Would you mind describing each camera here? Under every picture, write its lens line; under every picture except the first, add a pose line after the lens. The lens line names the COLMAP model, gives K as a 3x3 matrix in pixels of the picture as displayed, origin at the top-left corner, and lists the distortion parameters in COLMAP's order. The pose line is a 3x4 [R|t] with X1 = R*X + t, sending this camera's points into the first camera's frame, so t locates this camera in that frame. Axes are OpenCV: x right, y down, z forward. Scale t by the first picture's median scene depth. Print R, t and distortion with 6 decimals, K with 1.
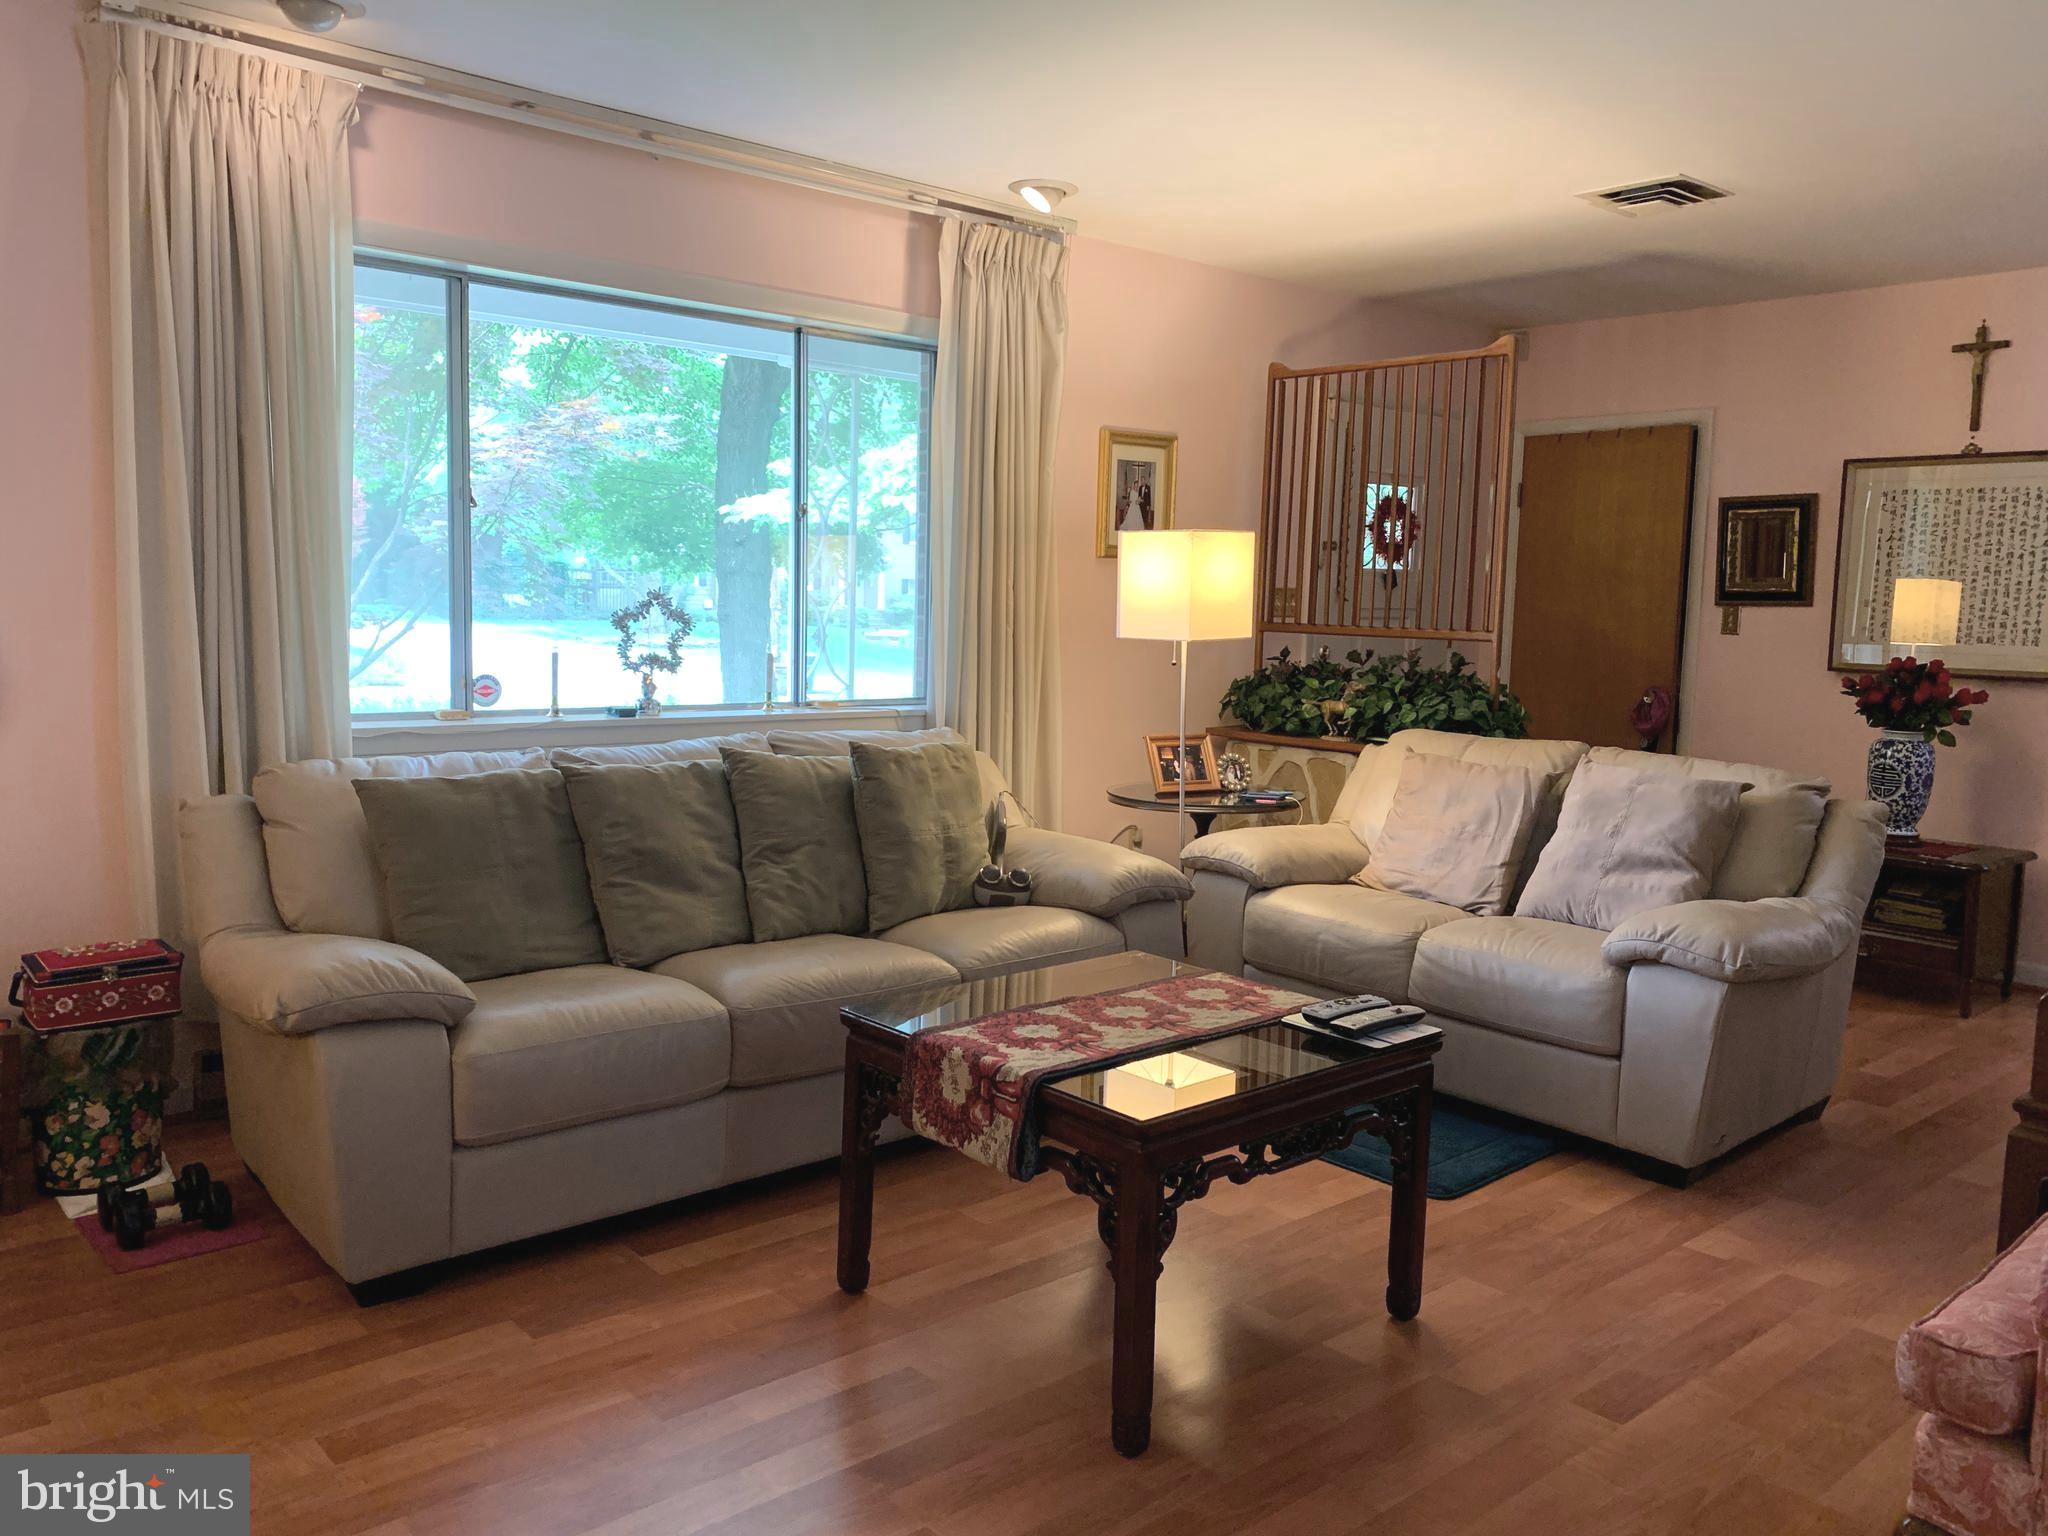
lens RADIAL K [[1585.8, 0, 1024.0], [0, 1585.8, 768.0], [0, 0, 1]] dist [0.066681, -0.103768]
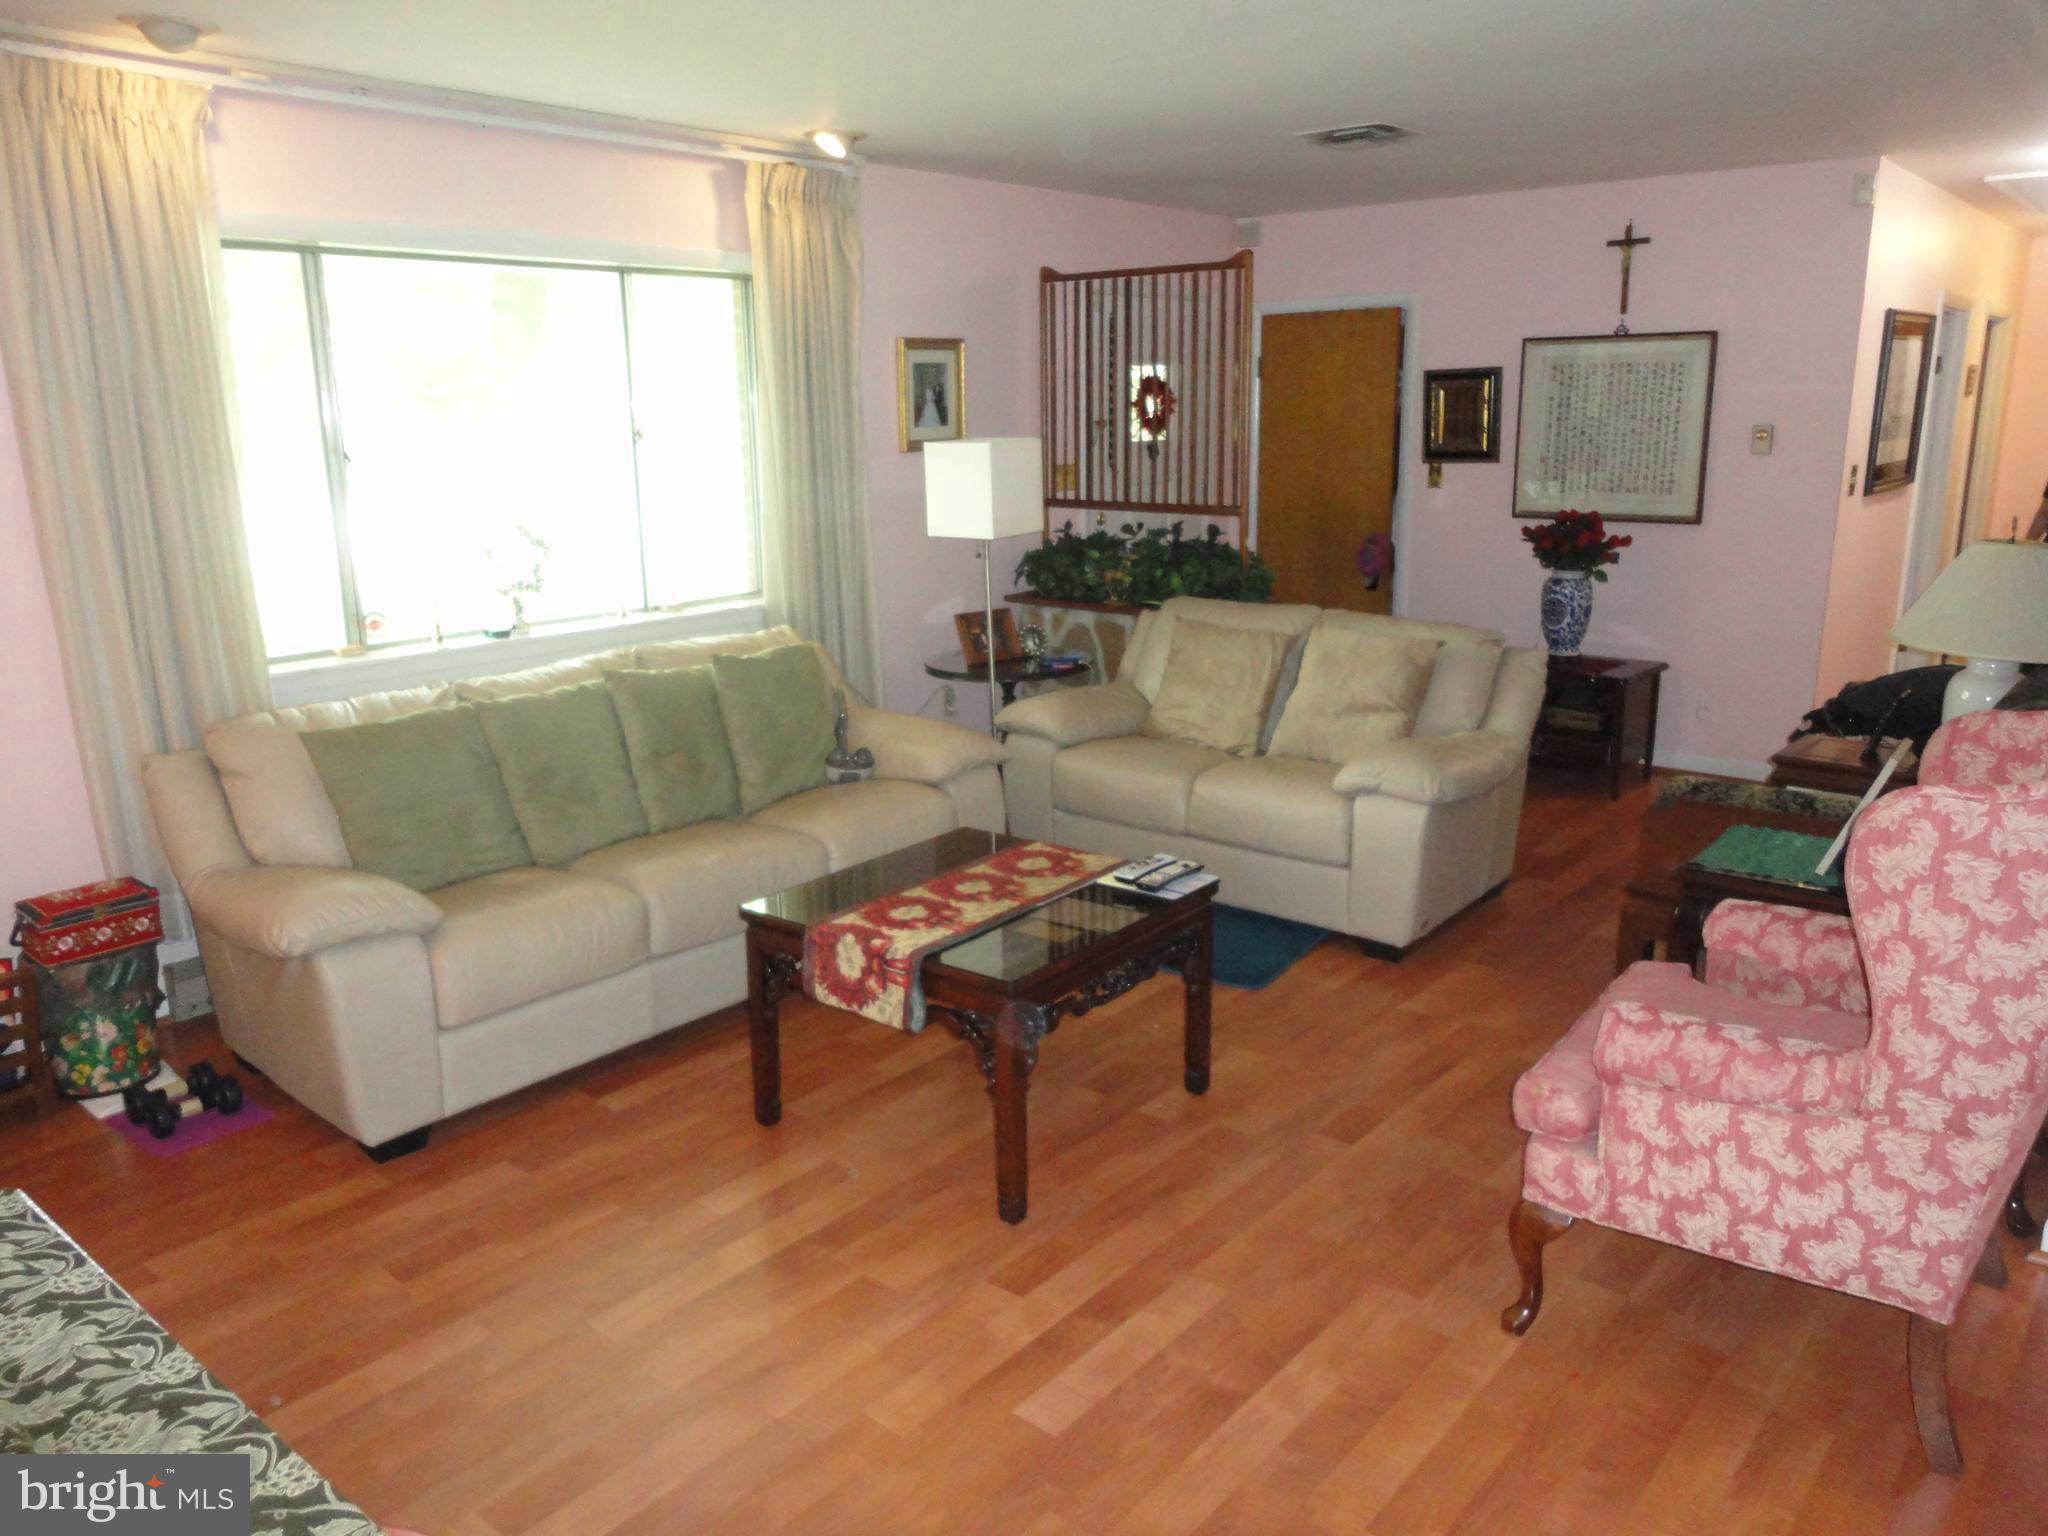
lens RADIAL K [[1517.4, 0, 1024.0], [0, 1517.4, 768.0], [0, 0, 1]] dist [-0.009462, 0.007067]
pose [[0.988801, -0.072430, 0.130484, -0.025693], [0.054939, 0.989593, 0.132991, -0.053752], [-0.138759, -0.124333, 0.982490, -0.103373]]
